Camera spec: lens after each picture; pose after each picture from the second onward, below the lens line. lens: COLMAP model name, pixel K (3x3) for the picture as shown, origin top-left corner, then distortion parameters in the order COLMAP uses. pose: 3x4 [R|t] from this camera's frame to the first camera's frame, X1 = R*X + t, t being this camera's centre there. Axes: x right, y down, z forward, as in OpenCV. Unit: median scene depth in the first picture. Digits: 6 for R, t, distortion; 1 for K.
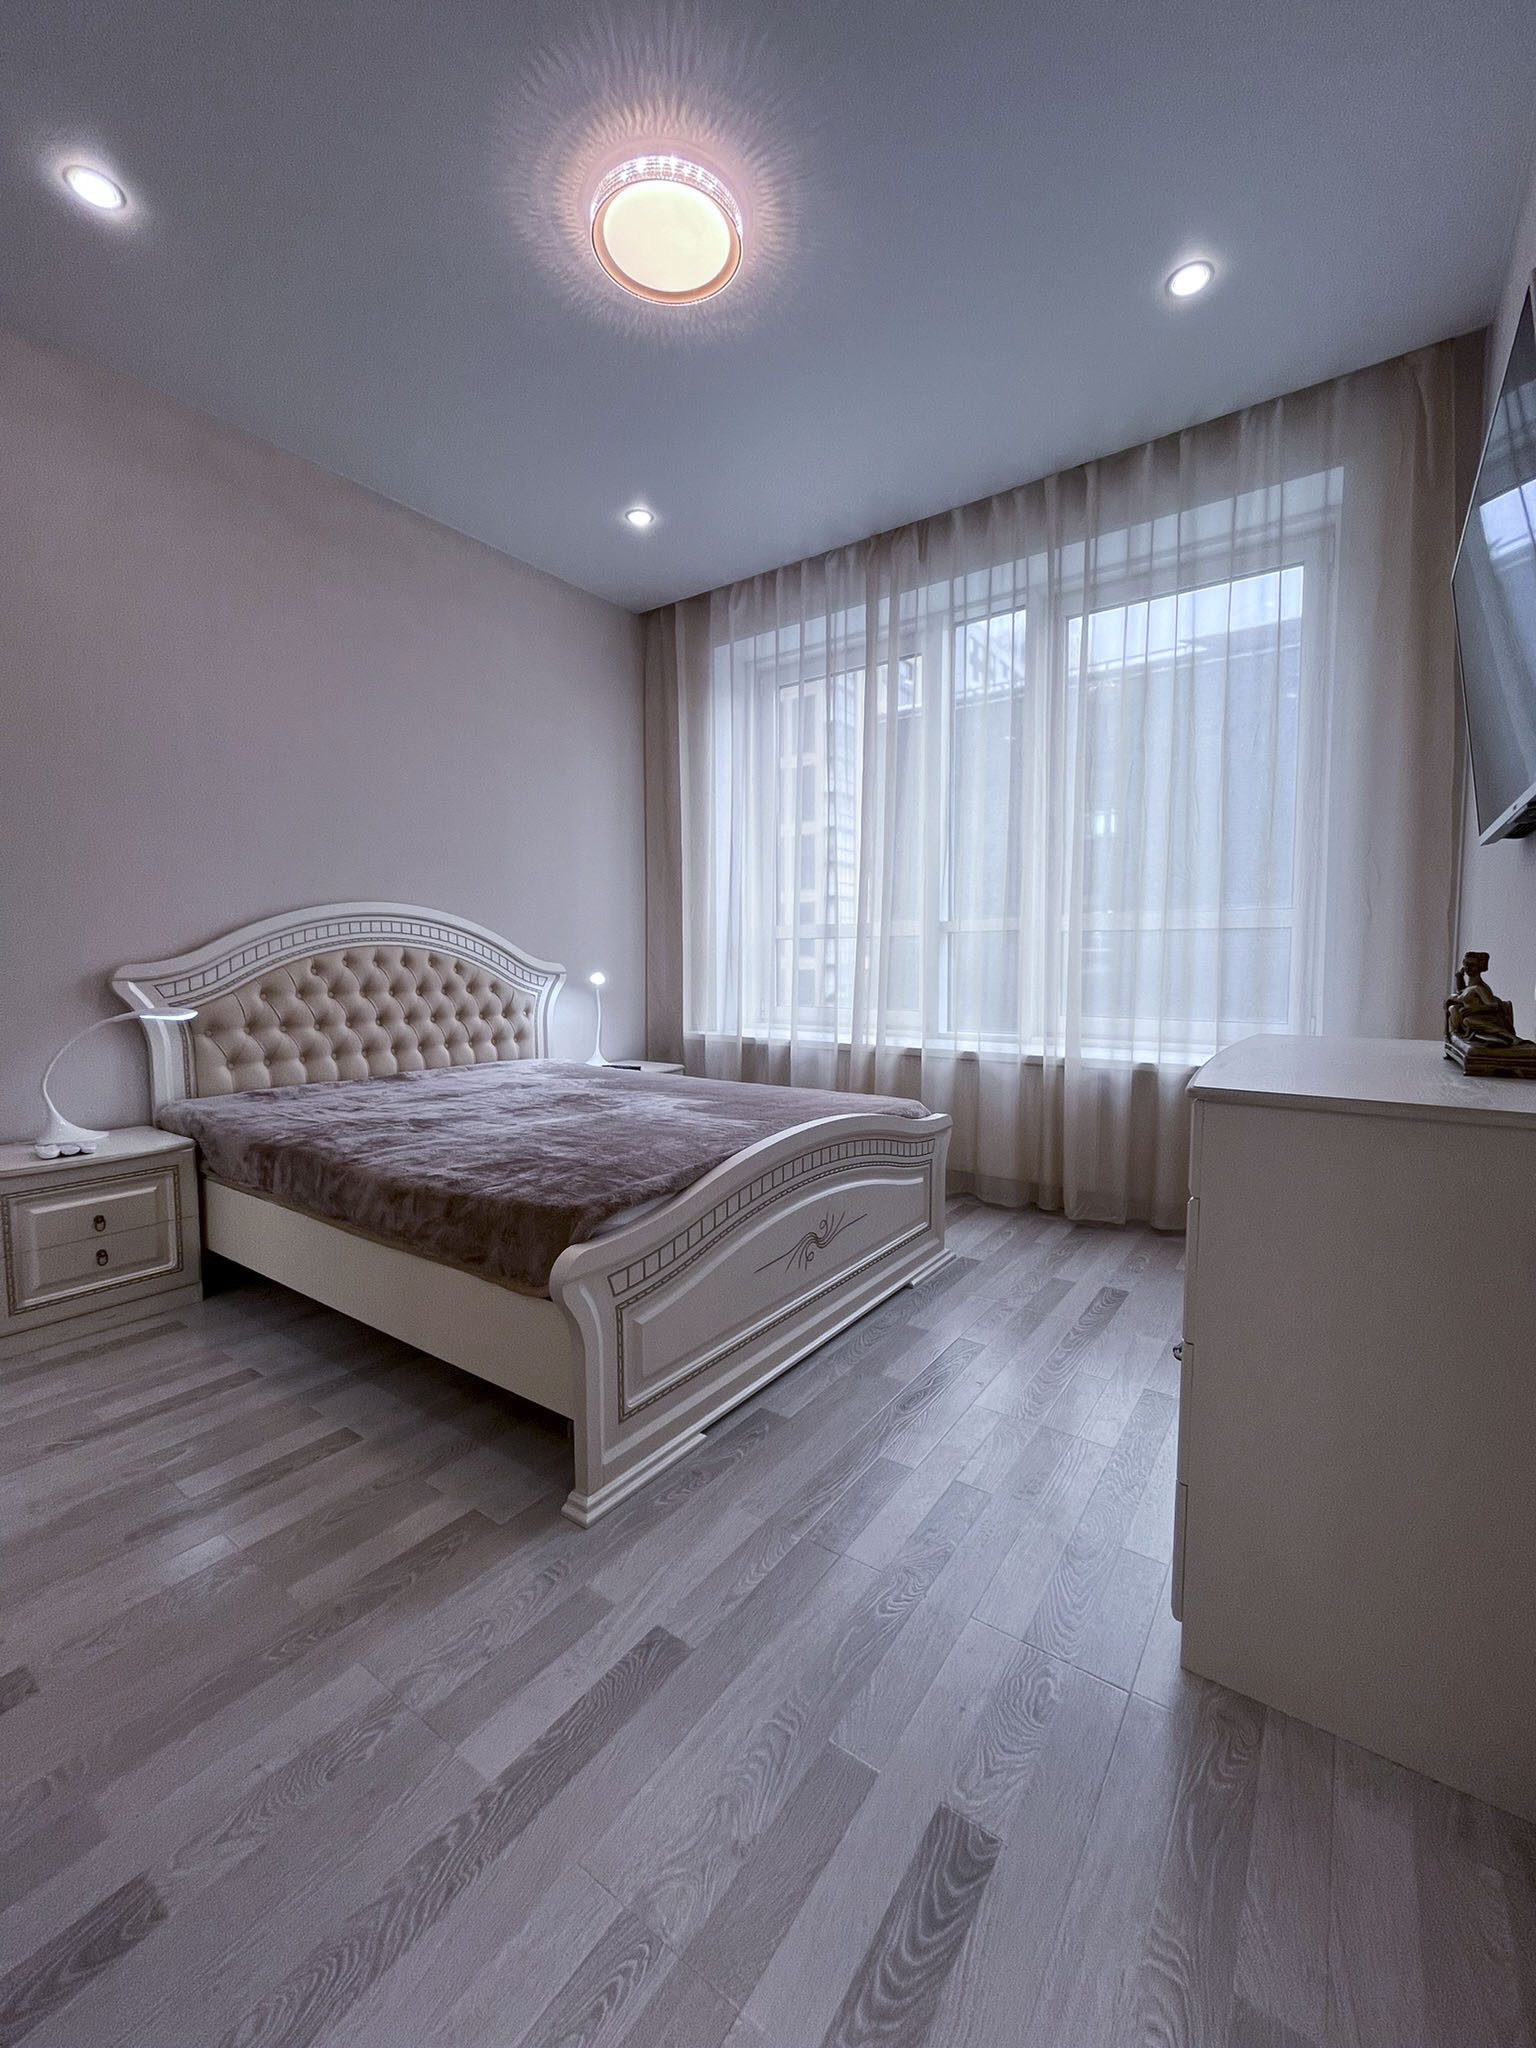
lens RADIAL K [[827.0, 0, 763.4], [0, 827.0, 1014.8], [0, 0, 1]] dist [-0.002770, 0.000156]
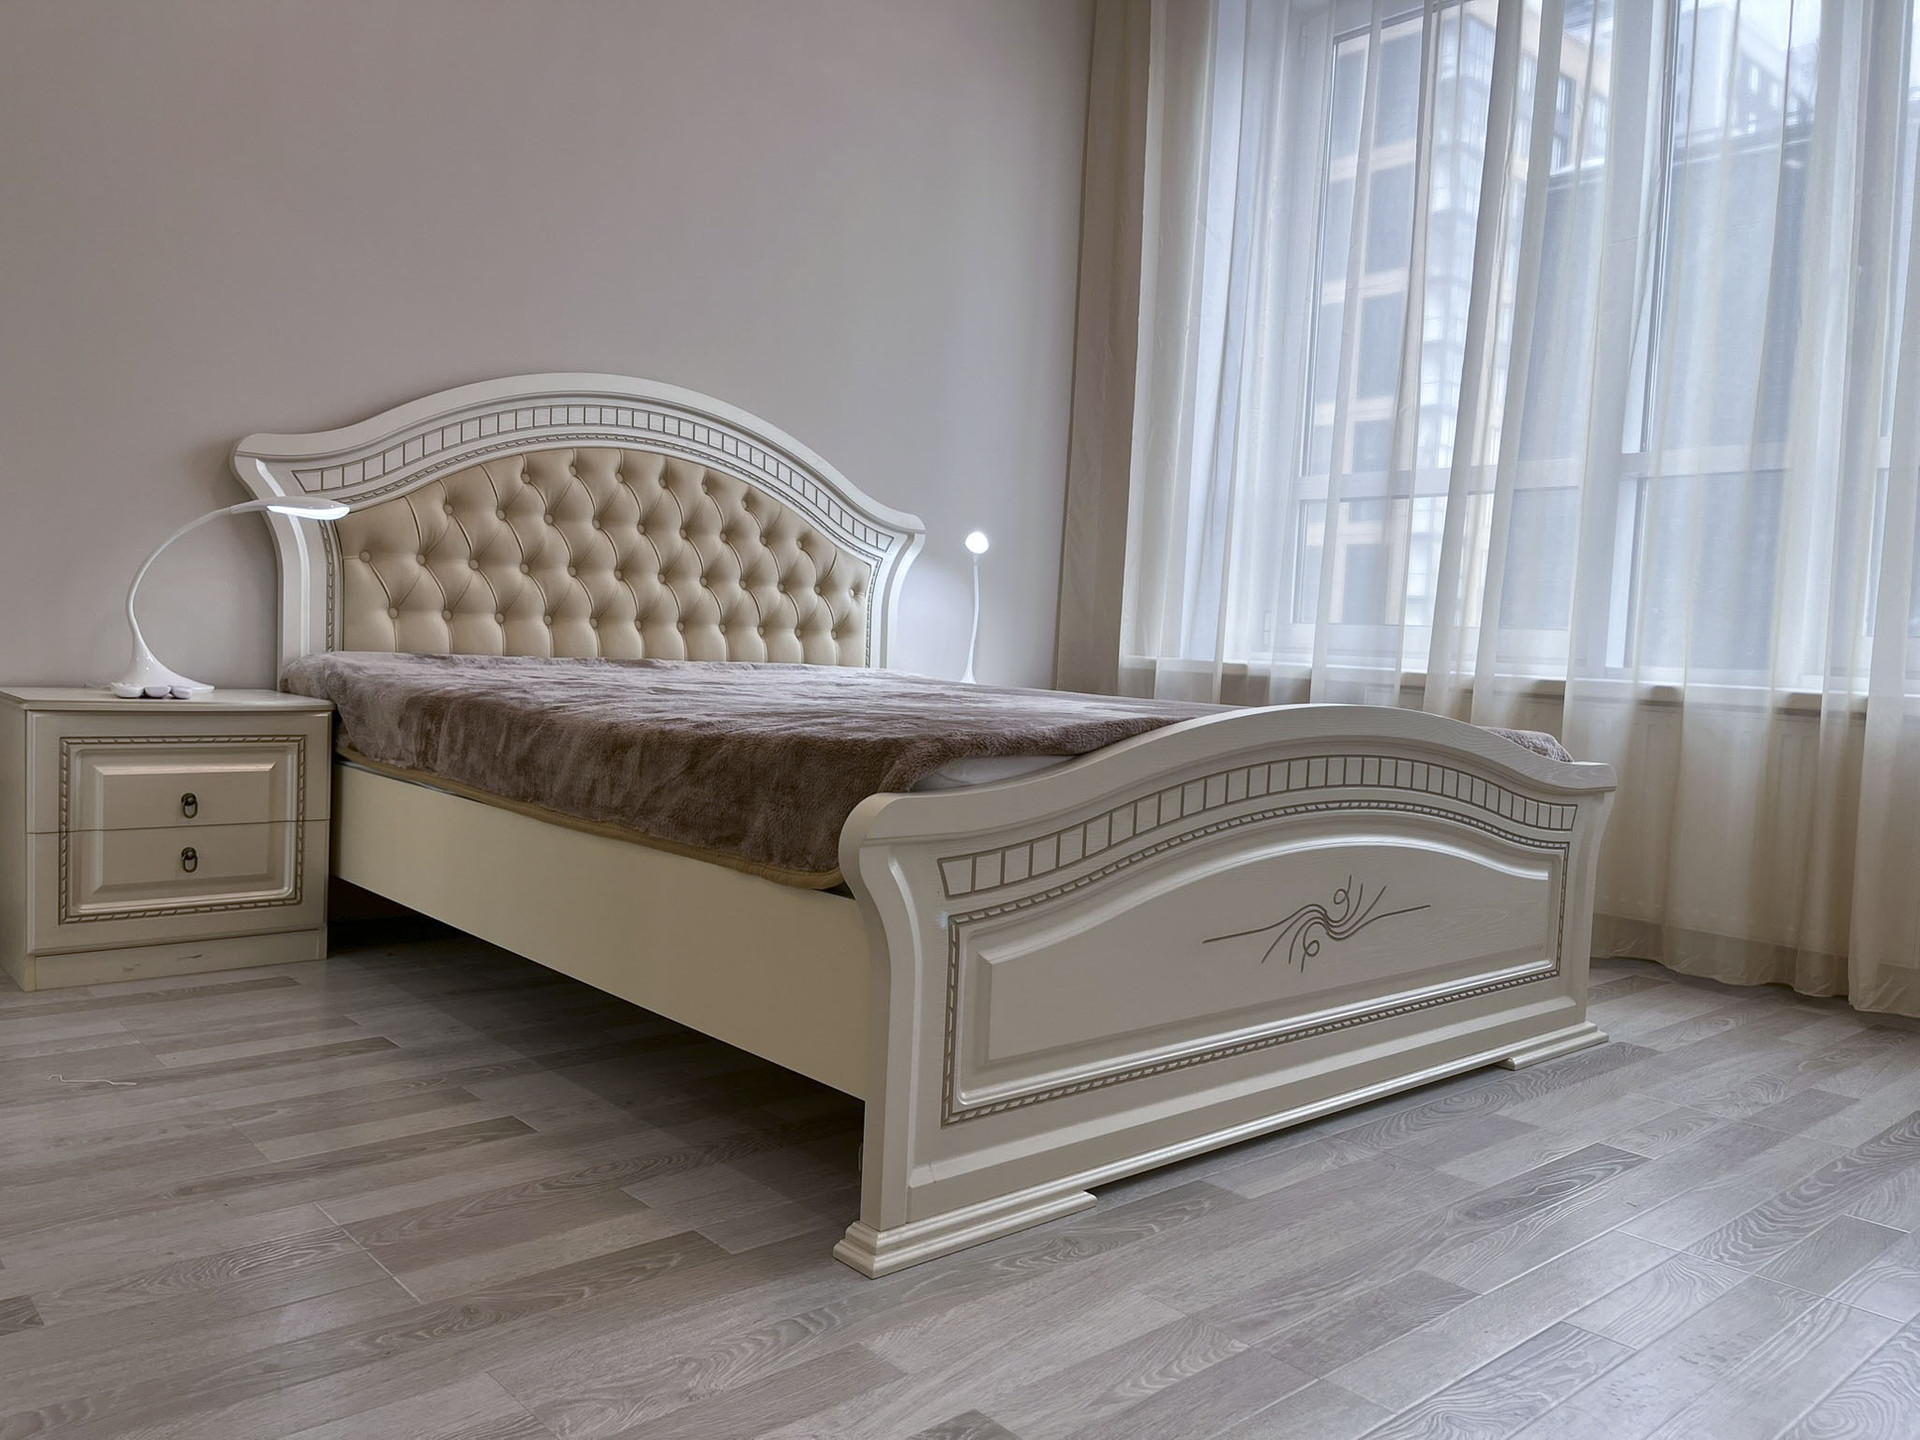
lens RADIAL K [[1451.1, 0, 960.0], [0, 1451.1, 720.0], [0, 0, 1]] dist [0.069086, -0.093939]
pose [[0.974569, 0.060088, -0.215879, 0.024619], [-0.063091, 0.997983, -0.007042, 0.138573], [0.215020, 0.020483, 0.976395, 0.005382]]
